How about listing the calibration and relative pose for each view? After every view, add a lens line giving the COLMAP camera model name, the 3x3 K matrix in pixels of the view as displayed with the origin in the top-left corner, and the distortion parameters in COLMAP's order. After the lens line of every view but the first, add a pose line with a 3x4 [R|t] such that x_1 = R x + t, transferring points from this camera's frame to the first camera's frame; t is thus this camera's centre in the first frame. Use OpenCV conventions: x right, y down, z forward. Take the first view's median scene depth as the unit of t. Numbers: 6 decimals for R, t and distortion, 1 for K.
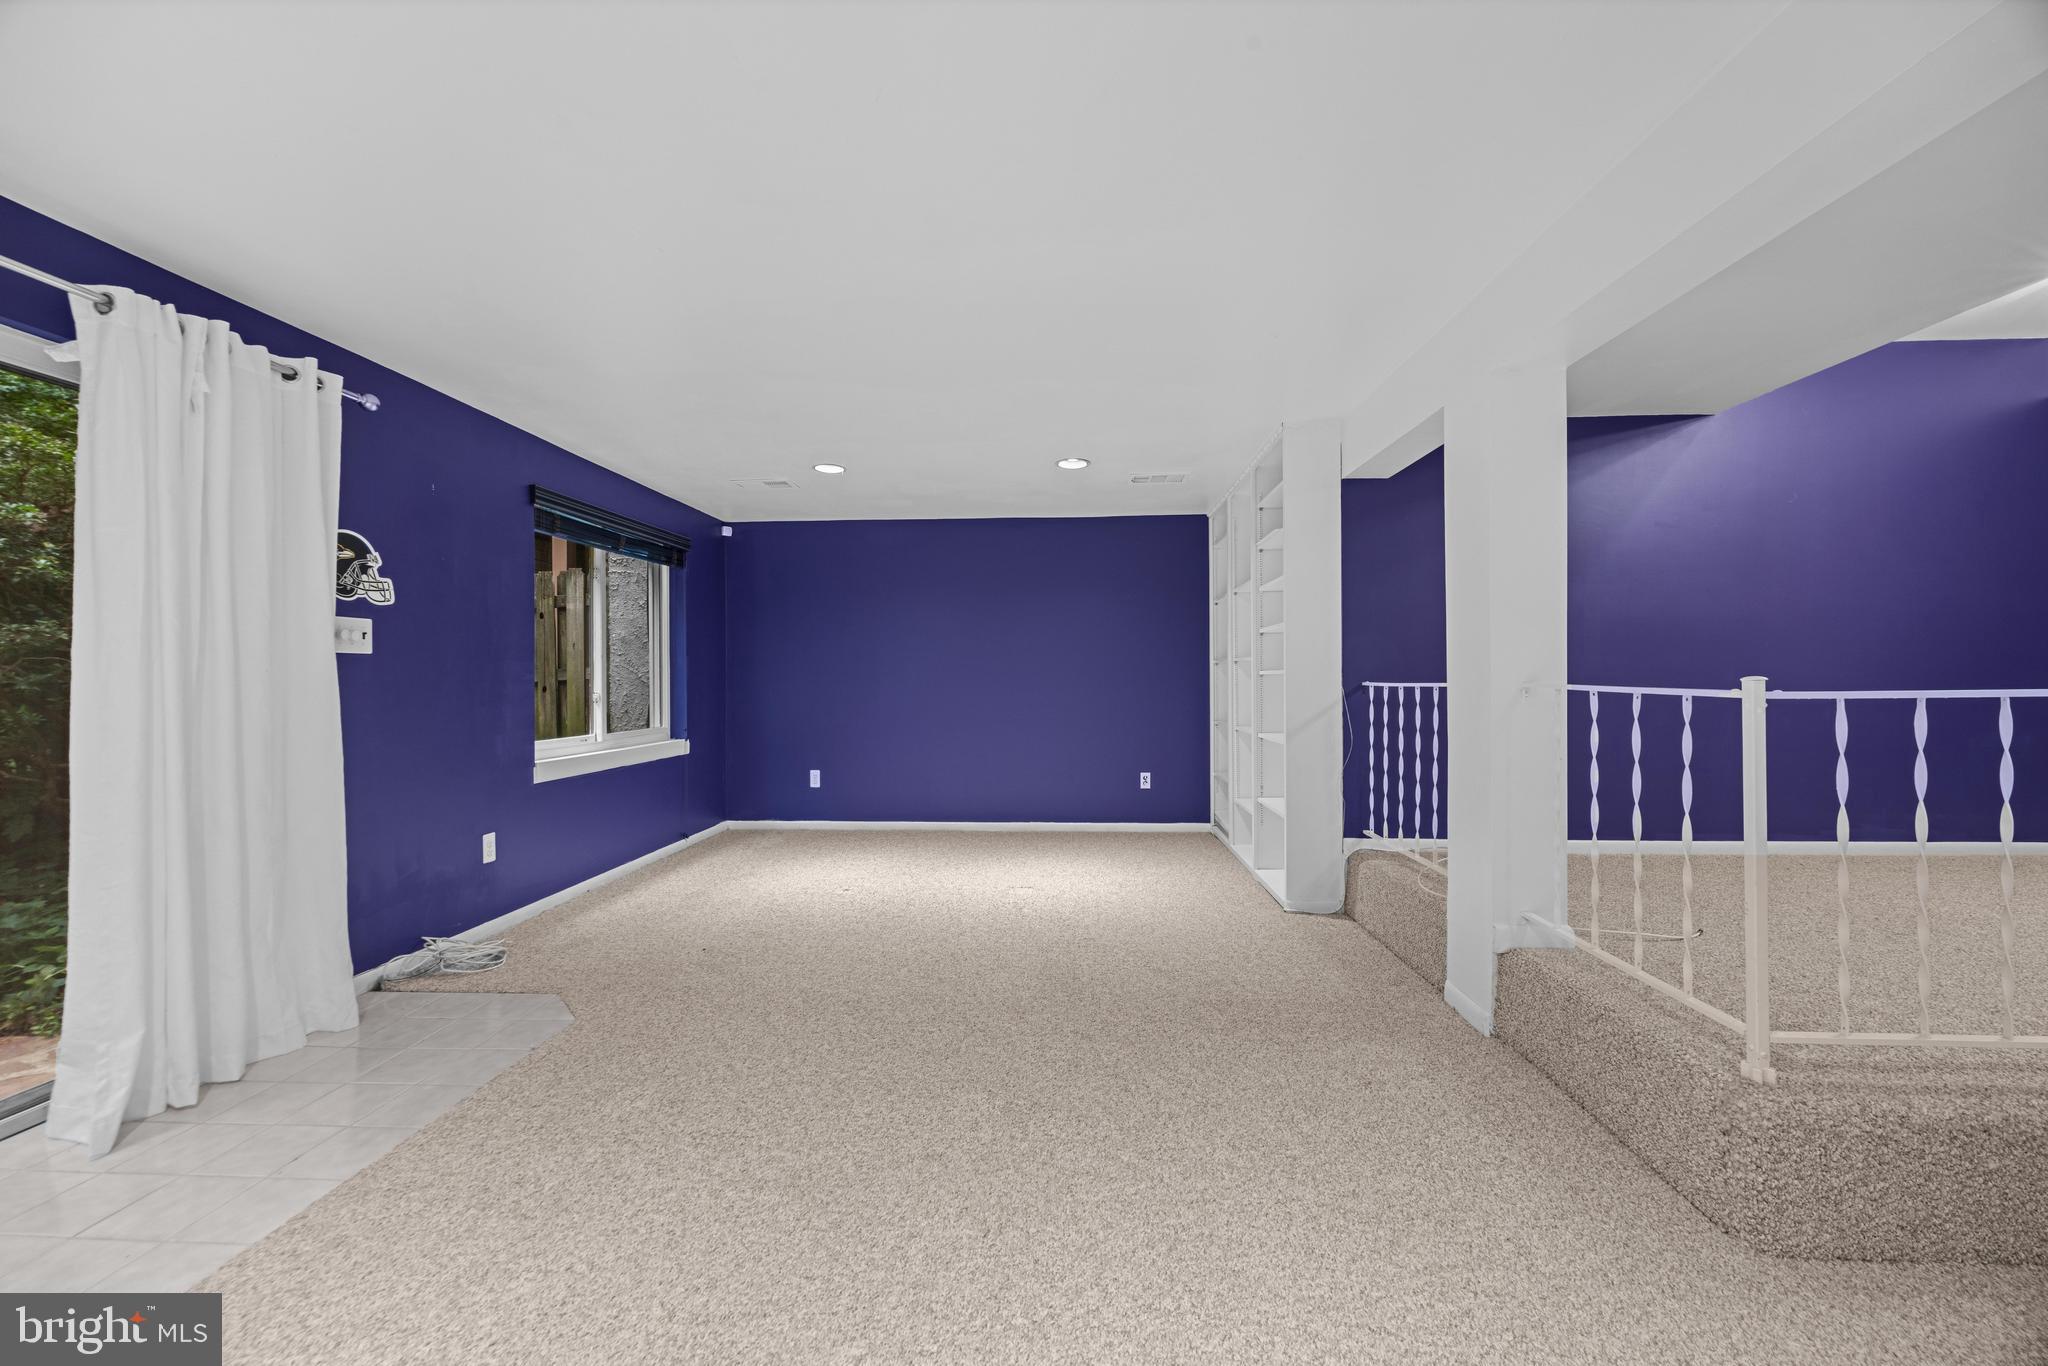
lens RADIAL K [[772.1, 0, 1007.8], [0, 772.1, 676.0], [0, 0, 1]] dist [-0.007754, 0.001002]
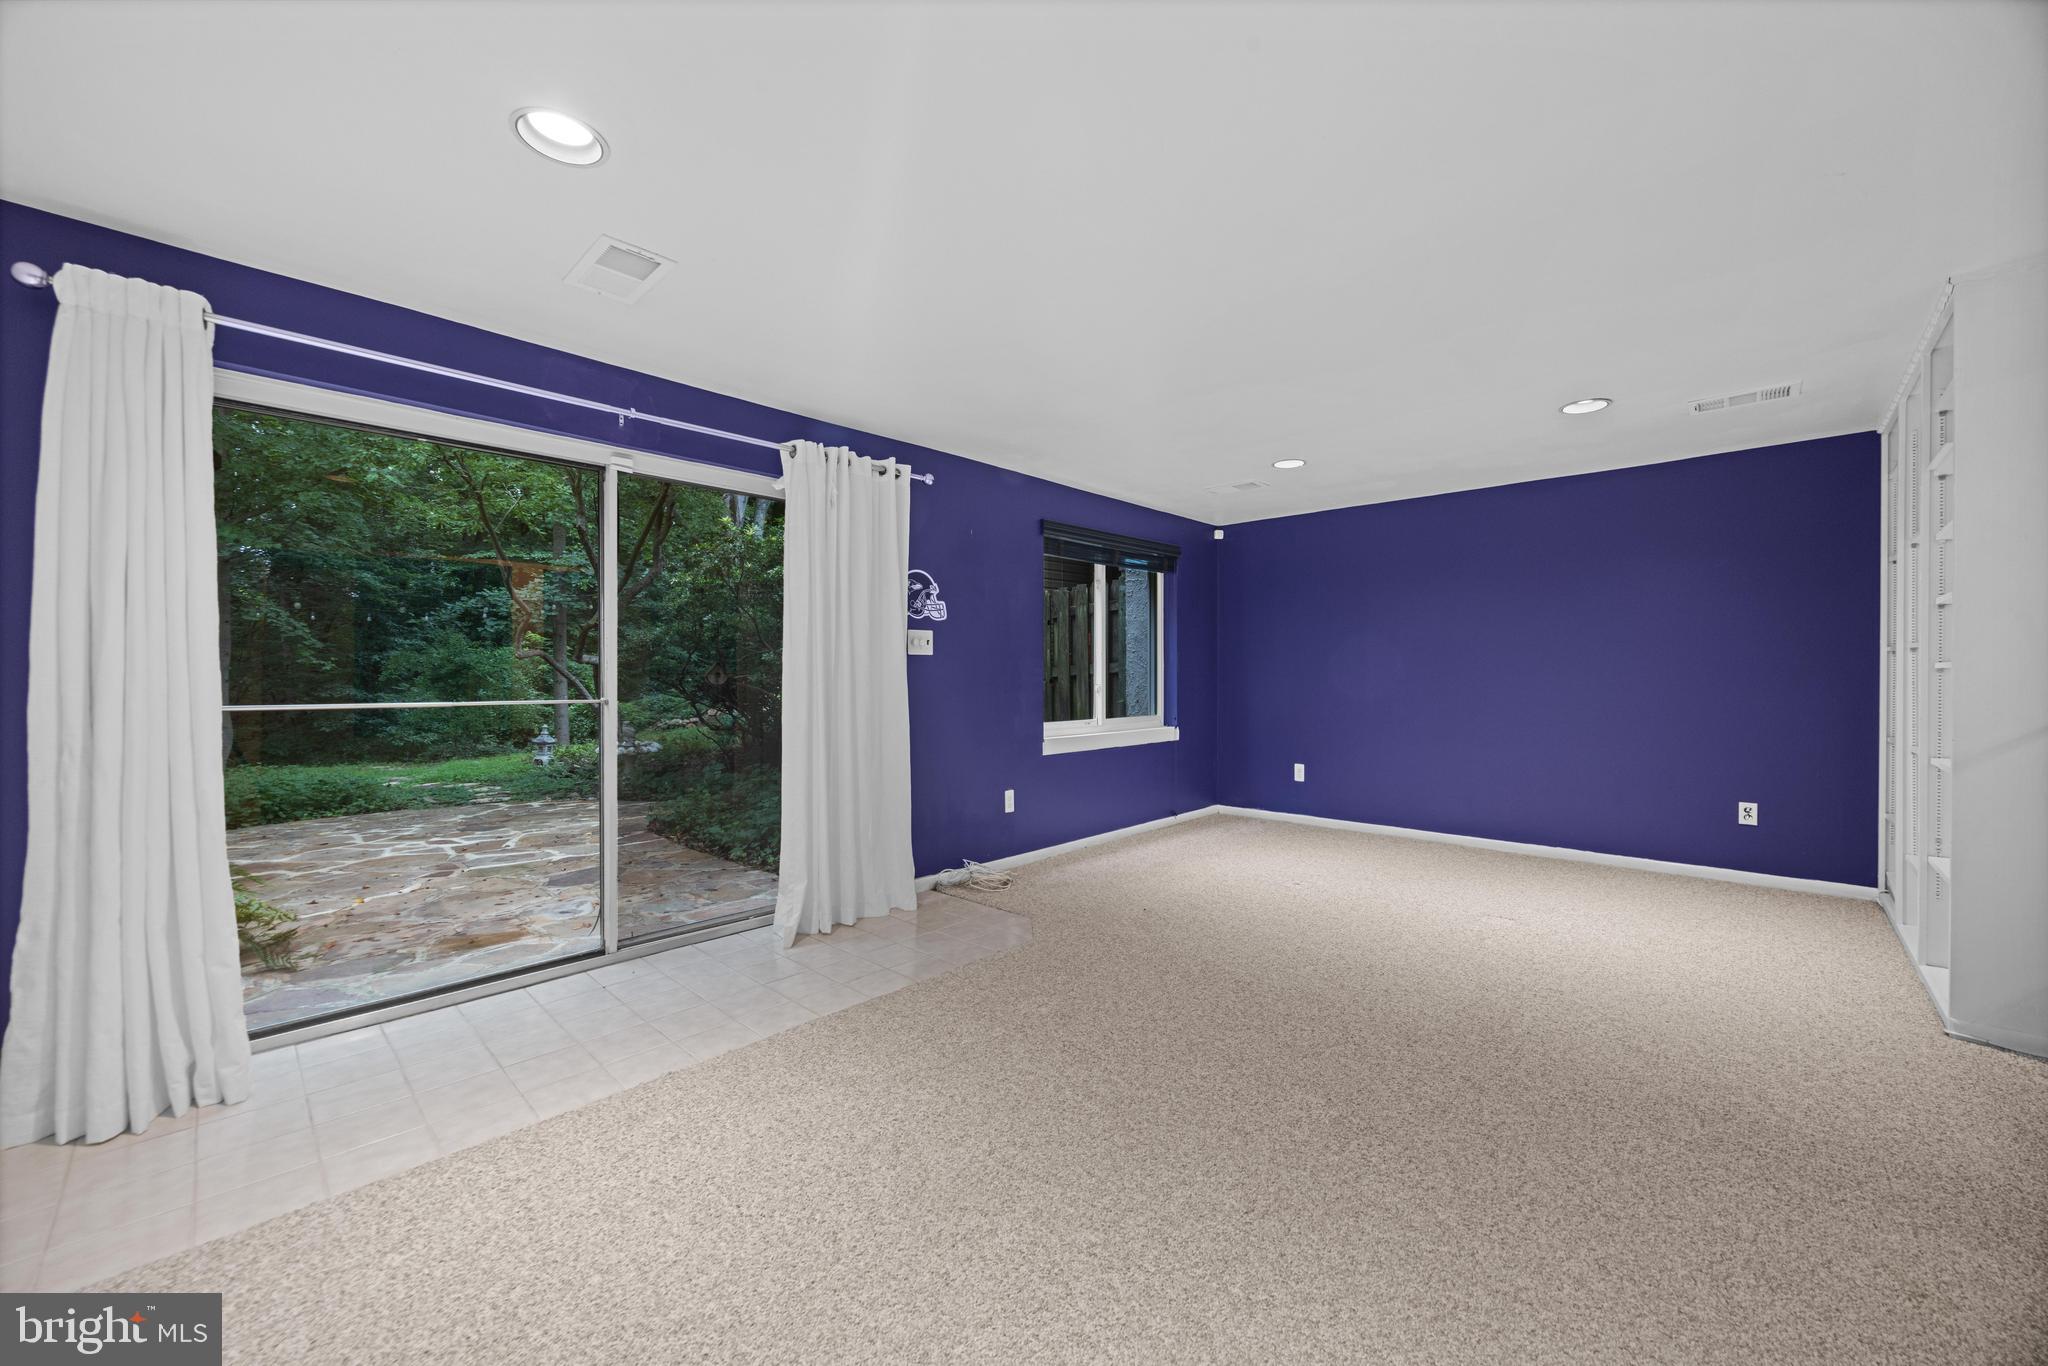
lens RADIAL K [[772.1, 0, 1022.4], [0, 772.1, 680.6], [0, 0, 1]] dist [-0.007754, 0.001002]
pose [[0.762855, 0.008825, -0.646510, 0.239626], [0.000659, 0.999896, 0.014426, -0.001991], [0.646570, -0.011431, 0.762769, 0.013672]]
